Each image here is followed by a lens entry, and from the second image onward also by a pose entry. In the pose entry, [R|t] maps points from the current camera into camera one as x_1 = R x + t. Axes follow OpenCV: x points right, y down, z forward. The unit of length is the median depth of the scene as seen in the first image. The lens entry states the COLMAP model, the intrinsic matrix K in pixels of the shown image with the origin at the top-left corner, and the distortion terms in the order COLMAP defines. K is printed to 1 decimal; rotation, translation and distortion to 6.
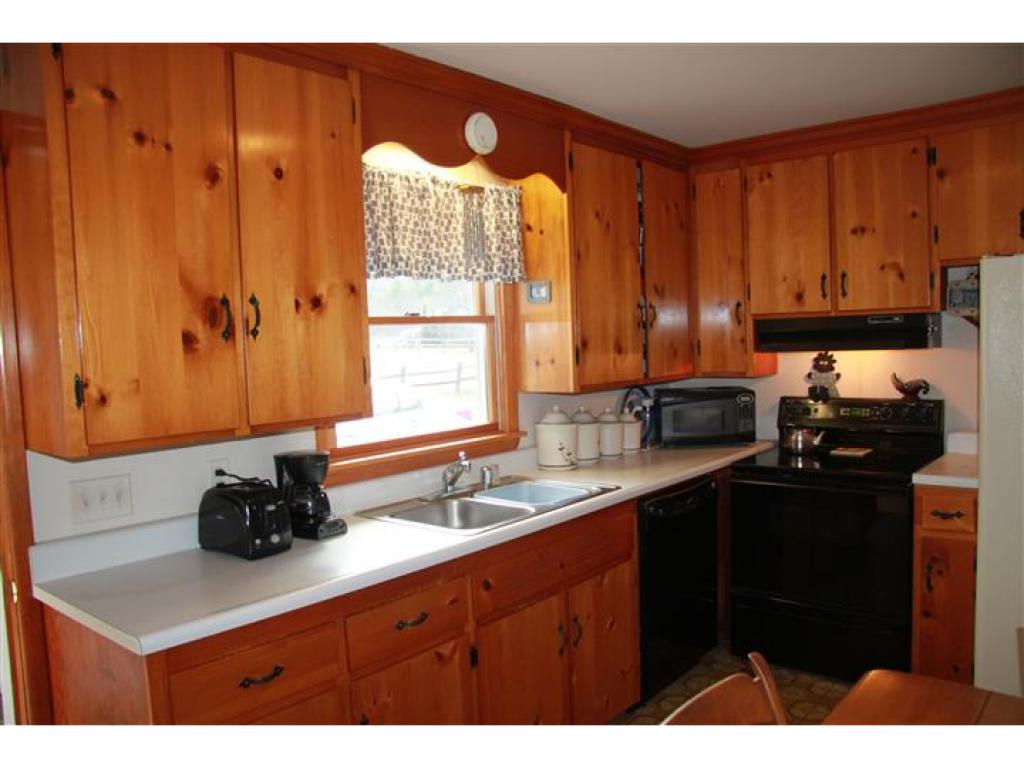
lens RADIAL K [[815.6, 0, 512.2], [0, 815.6, 400.7], [0, 0, 1]] dist [-0.004394, -0.001108]
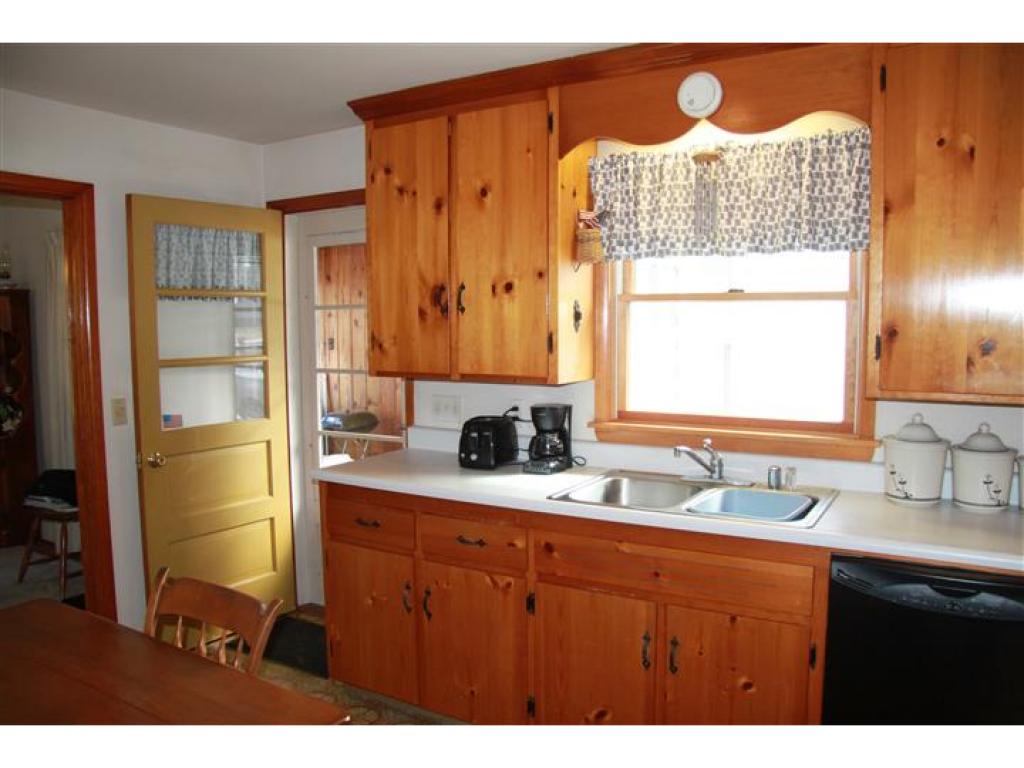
lens RADIAL K [[841.3, 0, 512.0], [0, 841.3, 384.0], [0, 0, 1]] dist [-0.007211, -0.003291]
pose [[0.162429, 0.113487, -0.980172, 1.027355], [-0.076757, 0.991807, 0.102115, -0.098552], [0.983730, 0.058649, 0.169809, 0.746073]]
